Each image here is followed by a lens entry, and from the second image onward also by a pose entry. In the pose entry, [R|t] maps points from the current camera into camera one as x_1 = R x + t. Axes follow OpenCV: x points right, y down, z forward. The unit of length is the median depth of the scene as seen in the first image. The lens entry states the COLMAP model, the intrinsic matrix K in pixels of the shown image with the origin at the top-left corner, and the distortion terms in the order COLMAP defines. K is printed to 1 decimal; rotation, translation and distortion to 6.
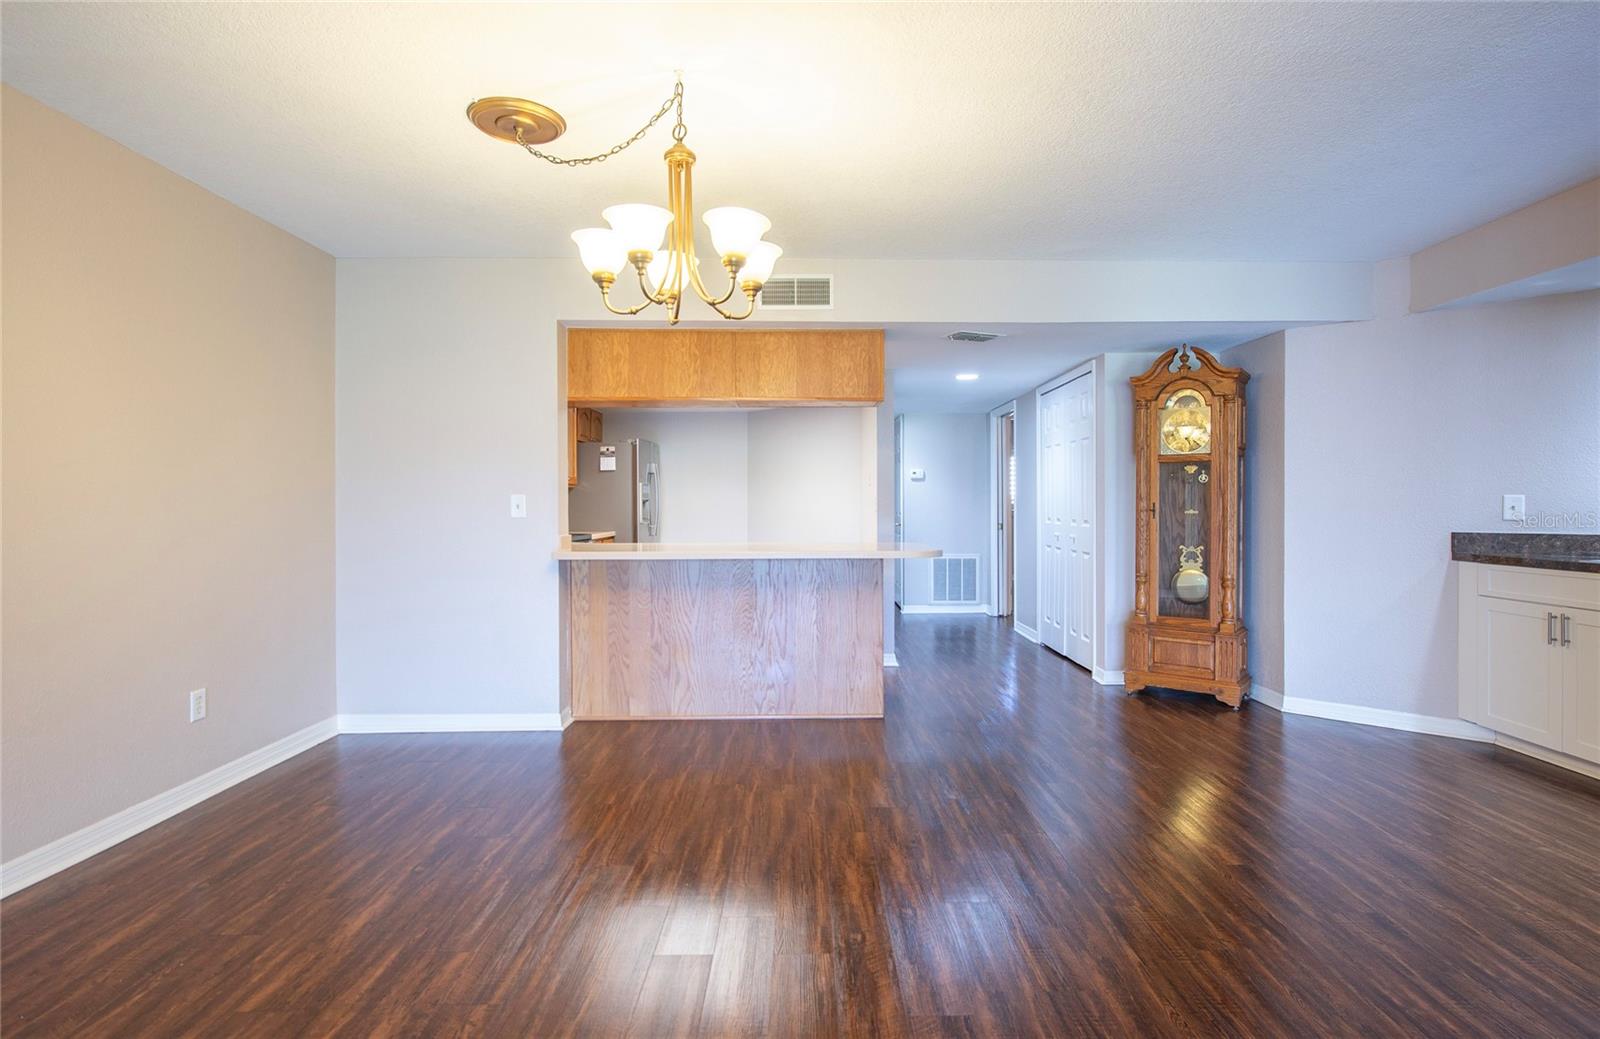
lens RADIAL K [[816.3, 0, 800.9], [0, 816.3, 515.7], [0, 0, 1]] dist [0.000107, -0.000225]
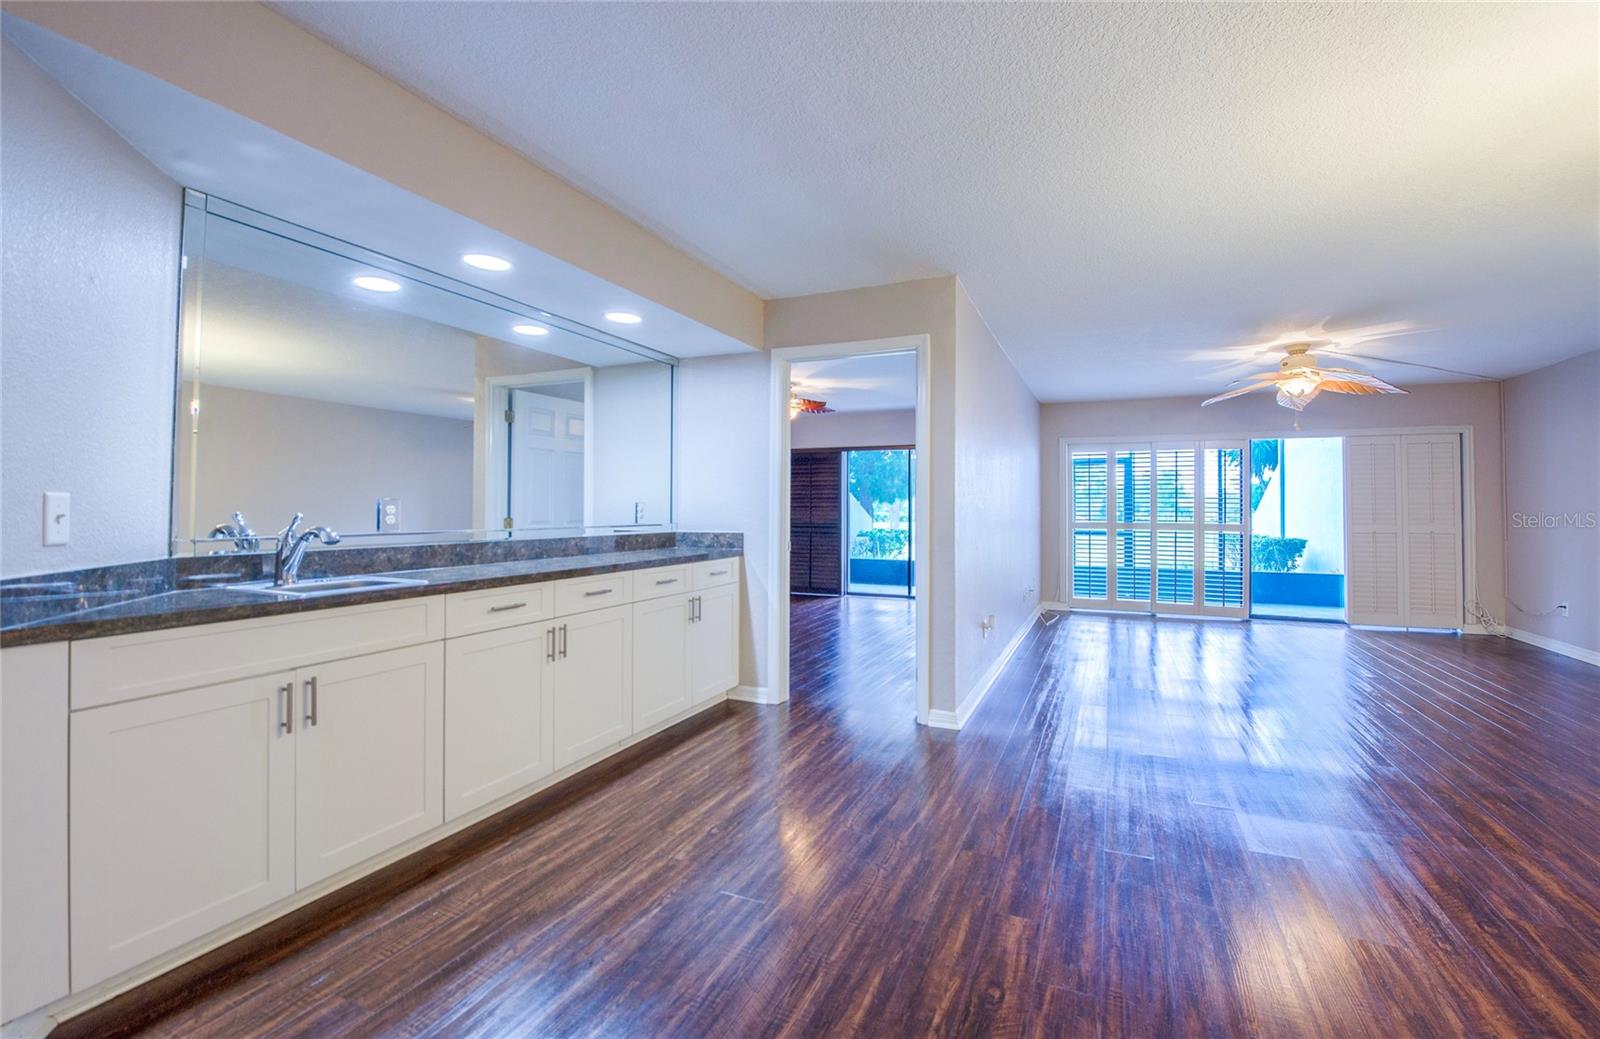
lens RADIAL K [[648.3, 0, 840.9], [0, 648.3, 499.6], [0, 0, 1]] dist [-0.025532, -0.000186]
pose [[-0.926070, 0.000217, 0.377352, 0.278687], [0.000155, 1.000000, -0.000193, -0.018456], [-0.377352, -0.000120, -0.926070, 1.066171]]
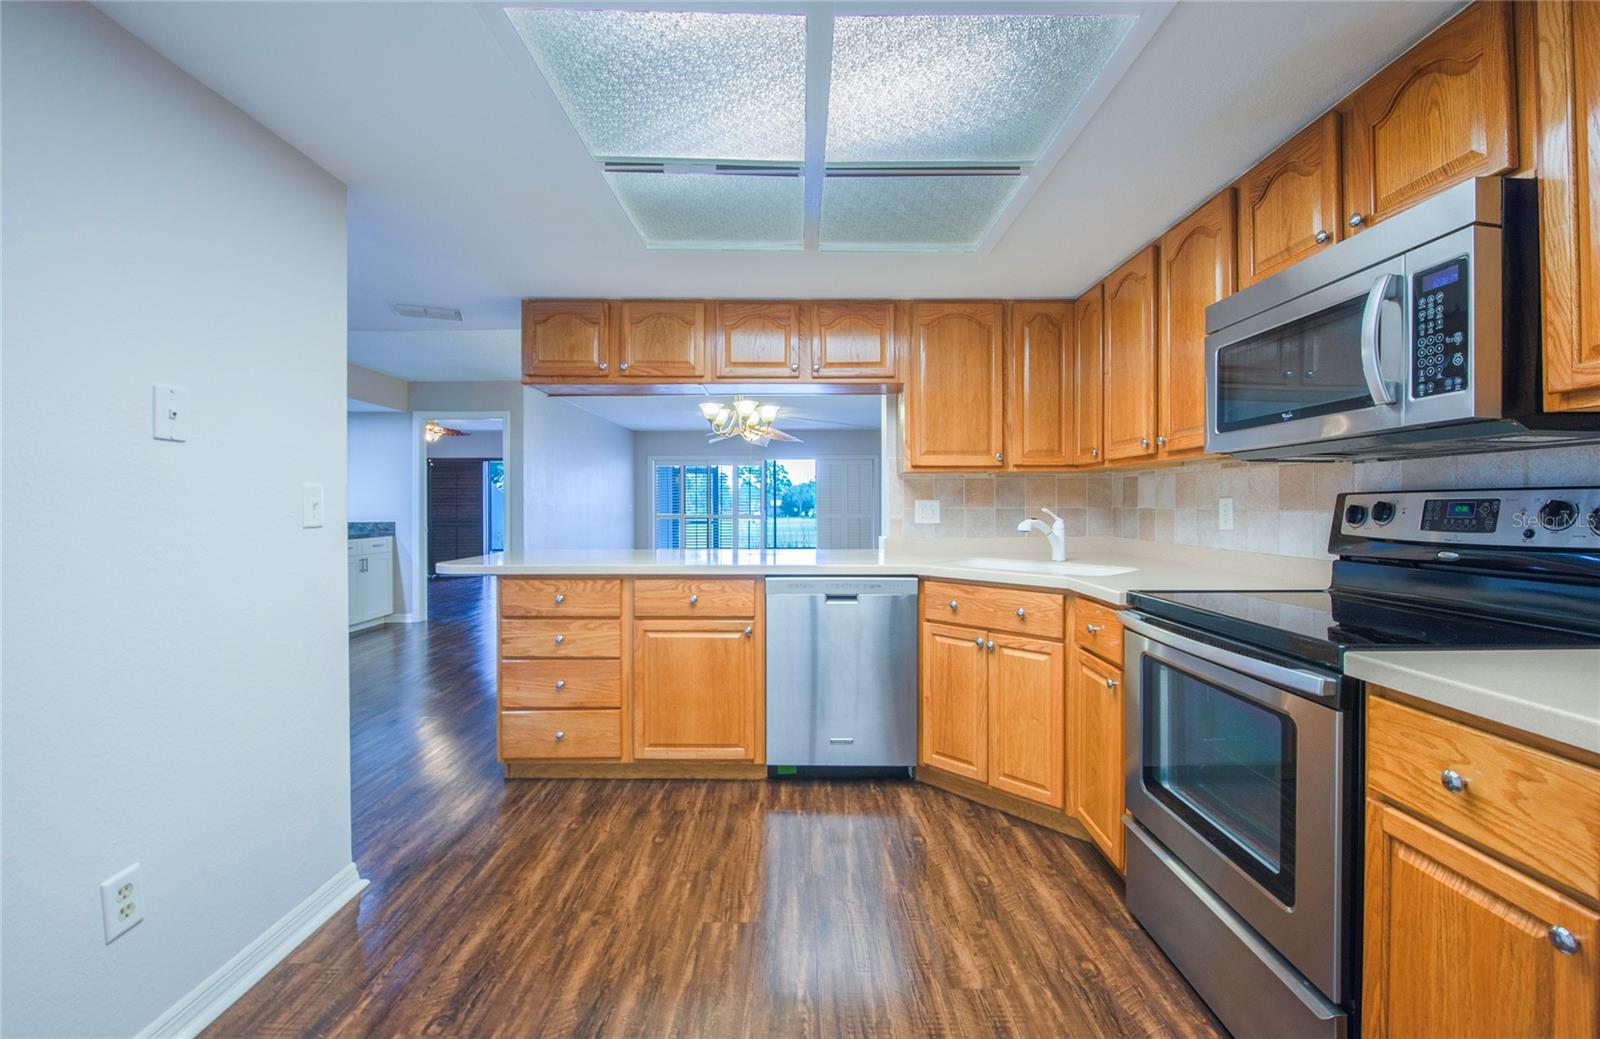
lens RADIAL K [[687.0, 0, 795.5], [0, 687.0, 507.0], [0, 0, 1]] dist [-0.014848, -0.000745]
pose [[-0.999979, 0.002844, 0.005865, -0.193587], [0.002929, 0.999889, 0.014584, -0.024893], [-0.005823, 0.014601, -0.999876, 1.862433]]
